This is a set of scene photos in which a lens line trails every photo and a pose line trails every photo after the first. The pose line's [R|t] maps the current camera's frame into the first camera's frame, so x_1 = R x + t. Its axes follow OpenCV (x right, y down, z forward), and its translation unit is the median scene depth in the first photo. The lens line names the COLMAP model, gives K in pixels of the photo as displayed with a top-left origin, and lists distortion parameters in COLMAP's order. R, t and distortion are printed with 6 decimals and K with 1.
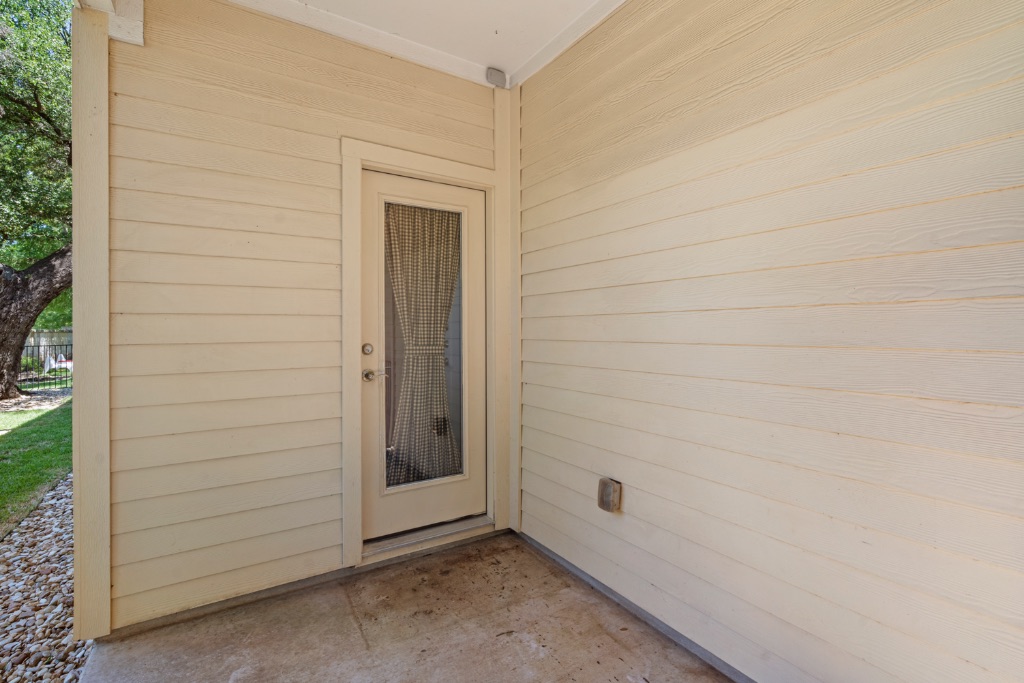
lens RADIAL K [[471.3, 0, 504.8], [0, 471.3, 335.6], [0, 0, 1]] dist [-0.004543, 0.002113]
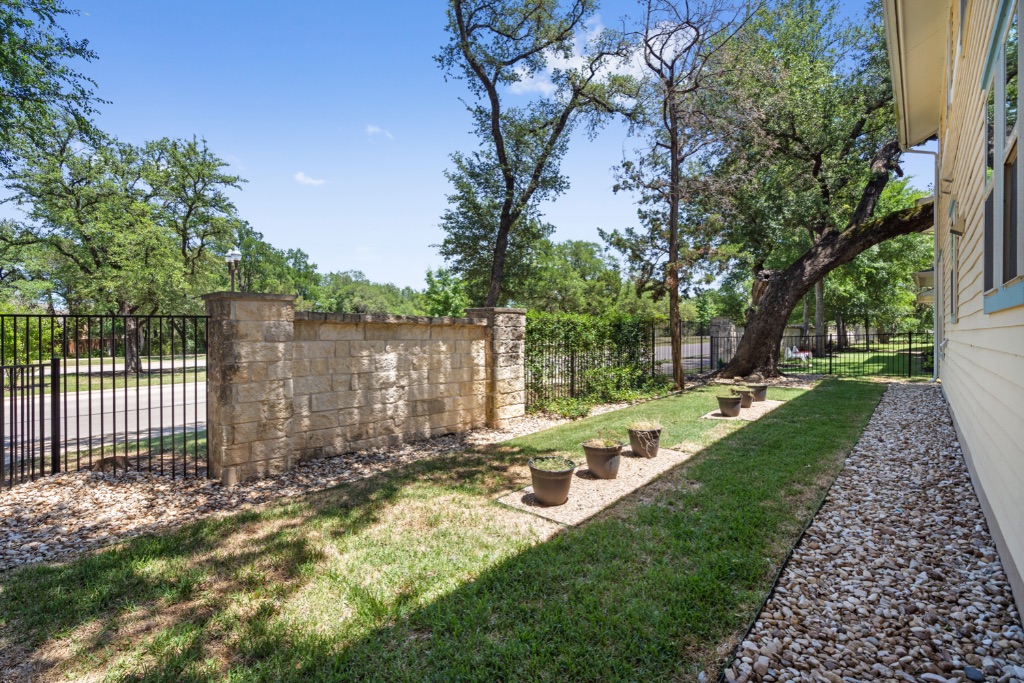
lens RADIAL K [[471.3, 0, 506.3], [0, 471.3, 334.4], [0, 0, 1]] dist [-0.004543, 0.002113]
pose [[0.283923, 0.005874, -0.958829, -0.262017], [-0.006046, 0.999972, 0.004336, 0.079278], [0.958828, 0.004566, 0.283951, -0.117338]]
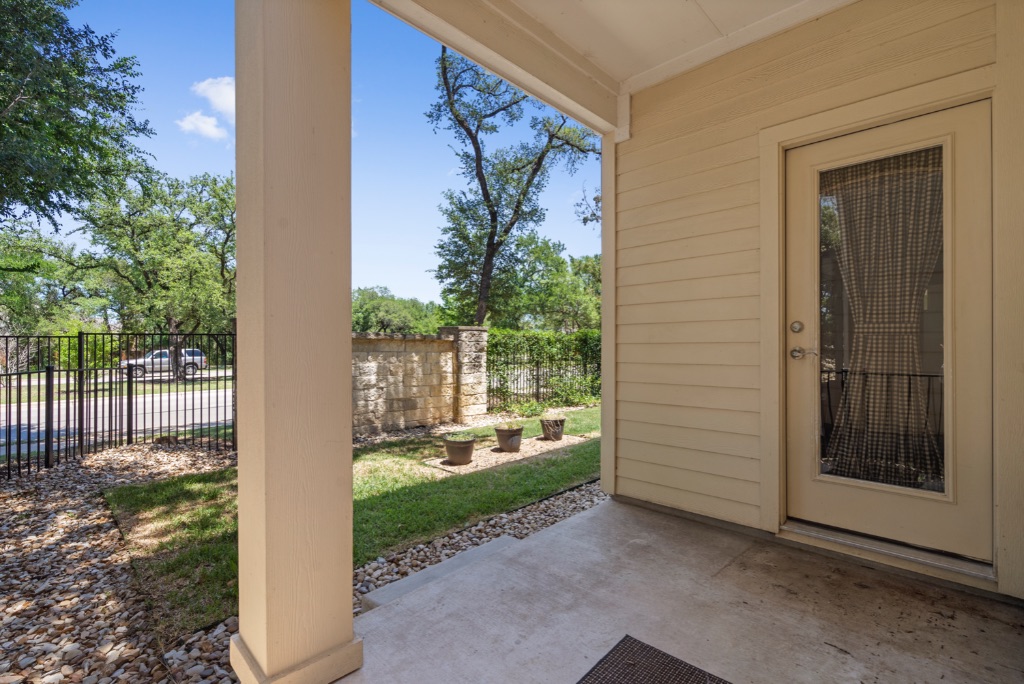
lens RADIAL K [[471.3, 0, 510.5], [0, 471.3, 344.6], [0, 0, 1]] dist [-0.004543, 0.002113]
pose [[0.231786, 0.000668, -0.972767, 0.525196], [-0.007937, 0.999968, -0.001205, 0.070407], [0.972735, 0.008000, 0.231783, 0.173390]]
